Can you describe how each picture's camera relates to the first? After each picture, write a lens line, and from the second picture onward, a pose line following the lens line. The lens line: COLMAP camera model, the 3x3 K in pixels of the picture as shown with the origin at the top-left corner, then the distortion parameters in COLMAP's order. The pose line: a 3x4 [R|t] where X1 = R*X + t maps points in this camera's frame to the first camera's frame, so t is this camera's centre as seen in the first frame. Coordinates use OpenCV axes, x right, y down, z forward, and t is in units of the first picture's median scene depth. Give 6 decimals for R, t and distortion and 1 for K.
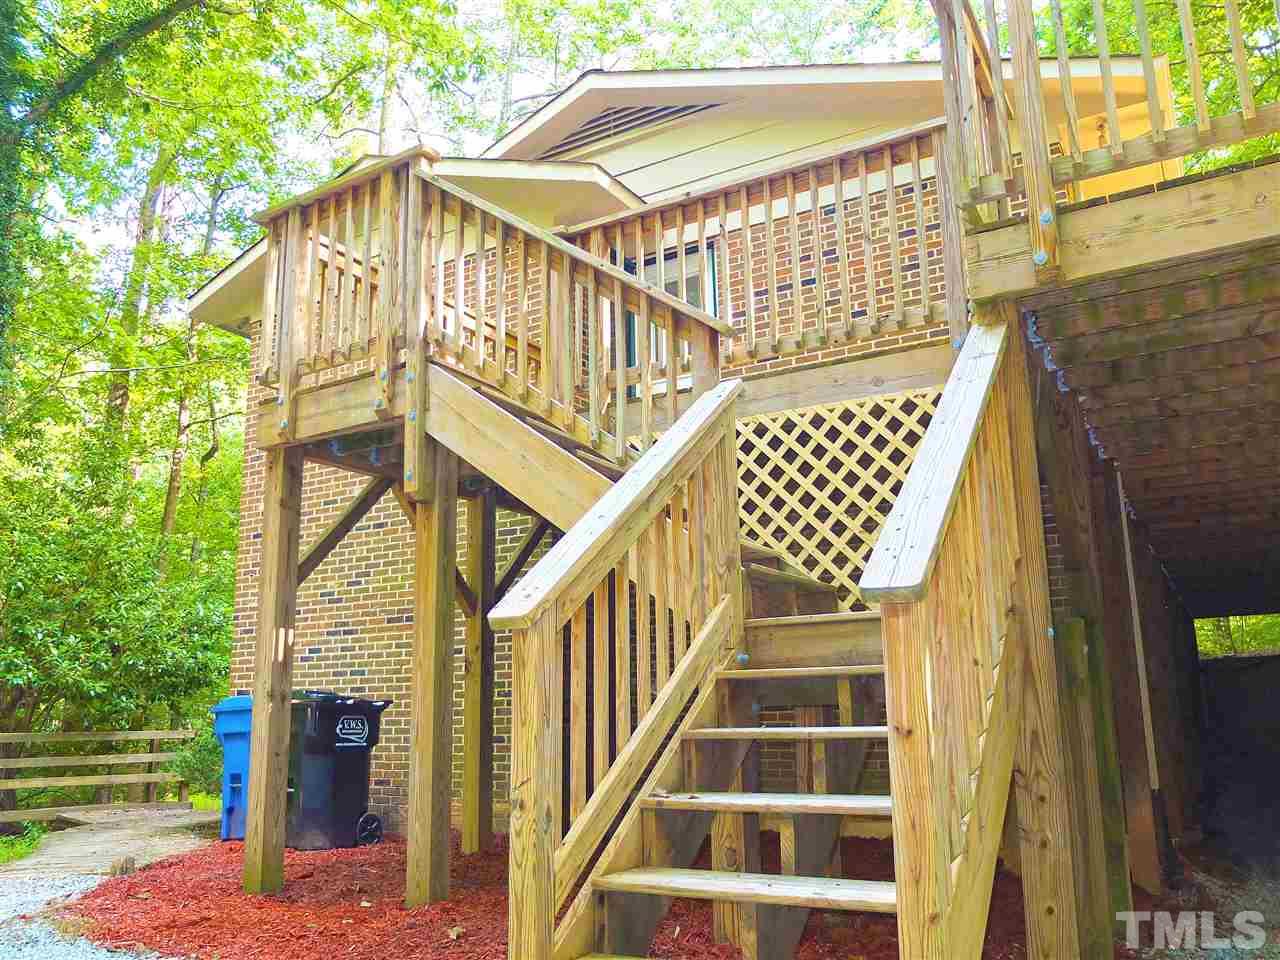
lens RADIAL K [[997.1, 0, 647.6], [0, 997.1, 500.9], [0, 0, 1]] dist [-0.050302, 0.018259]
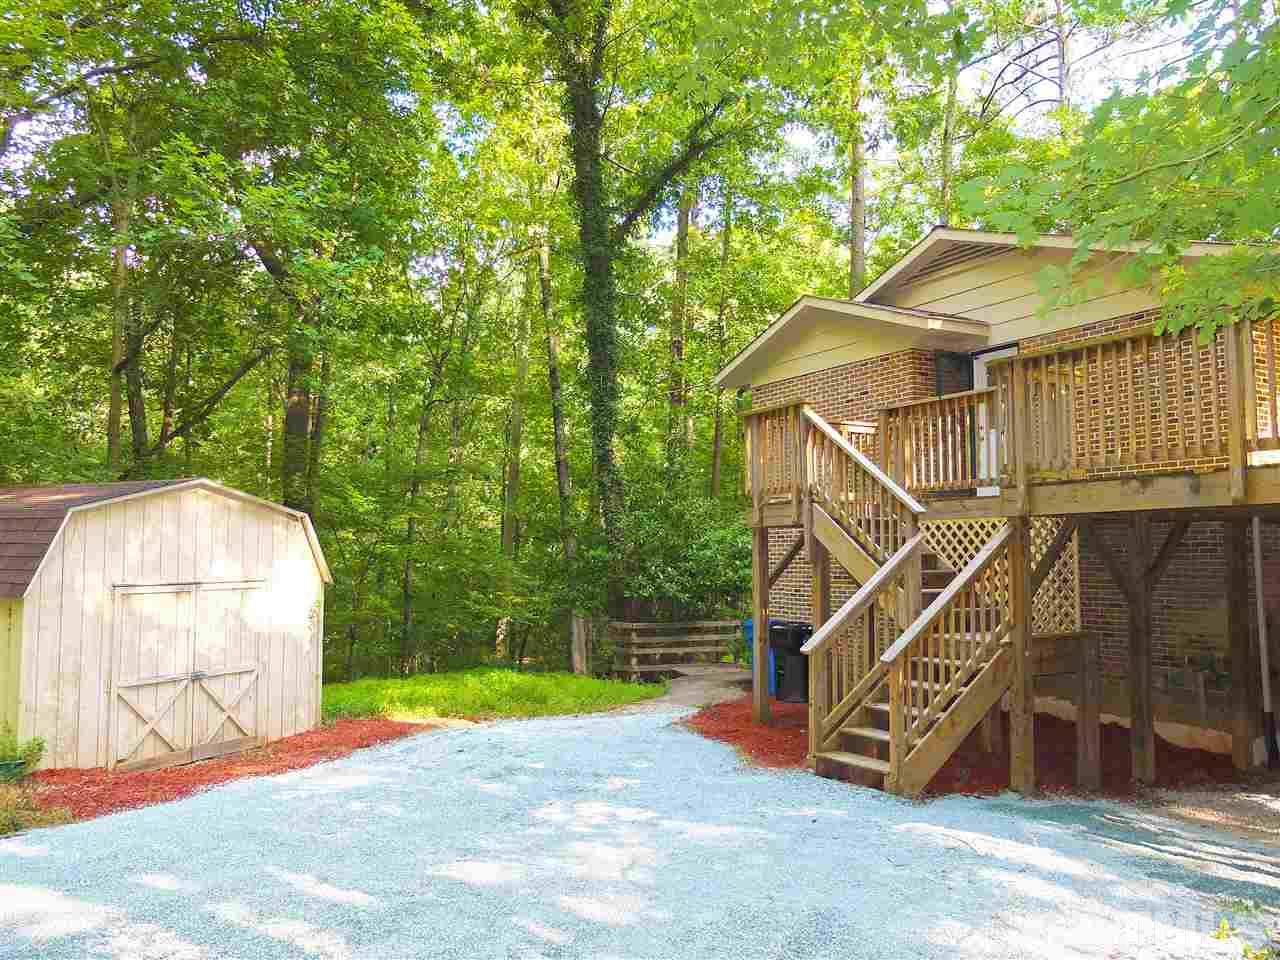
lens RADIAL K [[997.1, 0, 636.8], [0, 997.1, 479.6], [0, 0, 1]] dist [-0.050302, 0.018259]
pose [[0.857463, -0.022110, -0.514070, 0.598219], [0.089788, 0.990177, 0.107178, -0.465977], [0.506651, -0.138059, 0.851026, -1.113188]]
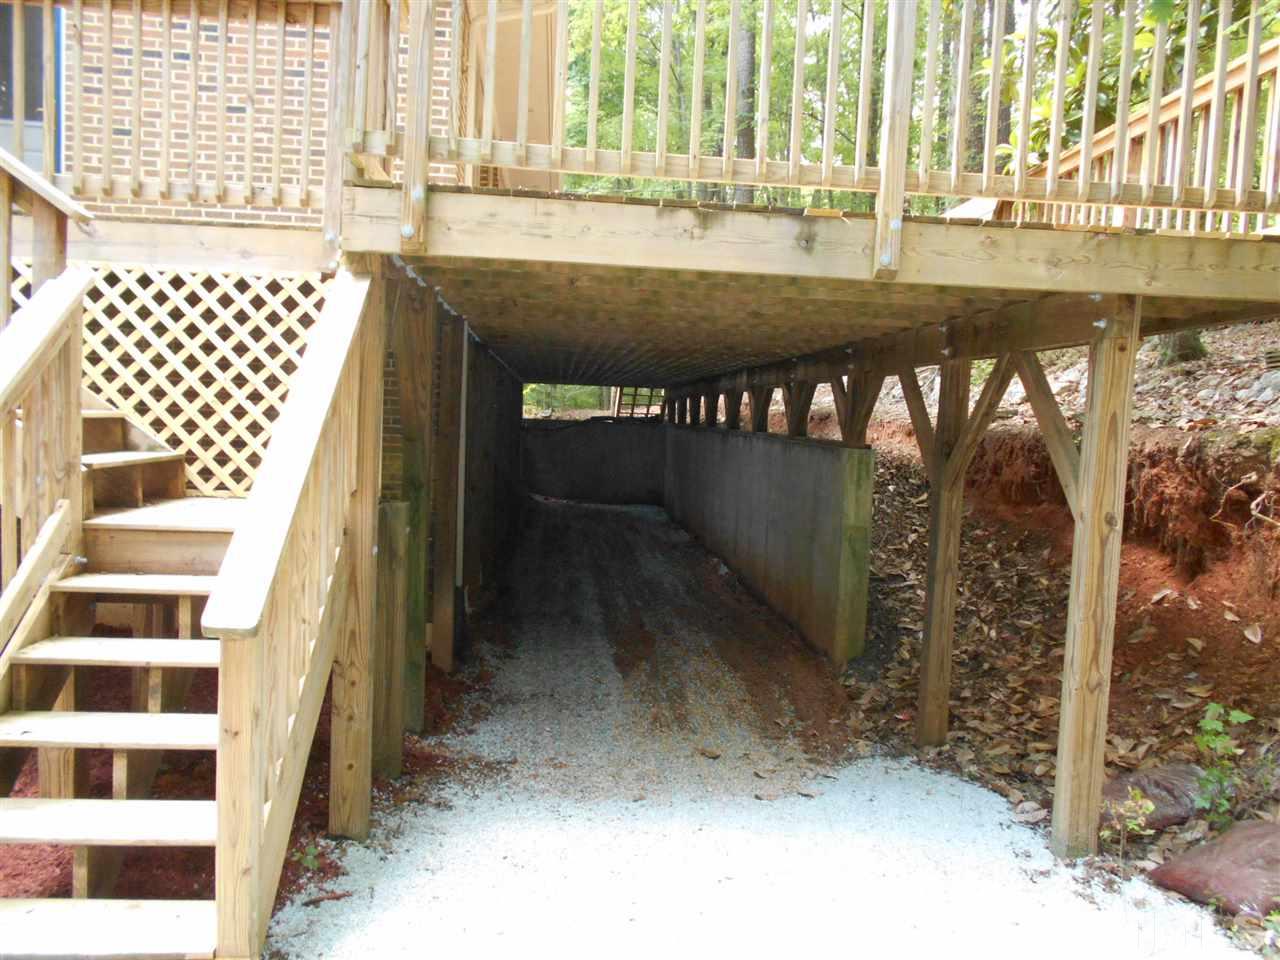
lens RADIAL K [[997.1, 0, 642.7], [0, 997.1, 481.8], [0, 0, 1]] dist [-0.050302, 0.018259]
pose [[0.810927, 0.019797, 0.584812, -0.019493], [-0.176325, 0.961240, 0.211960, -0.181051], [-0.557949, -0.275001, 0.782986, -0.058446]]
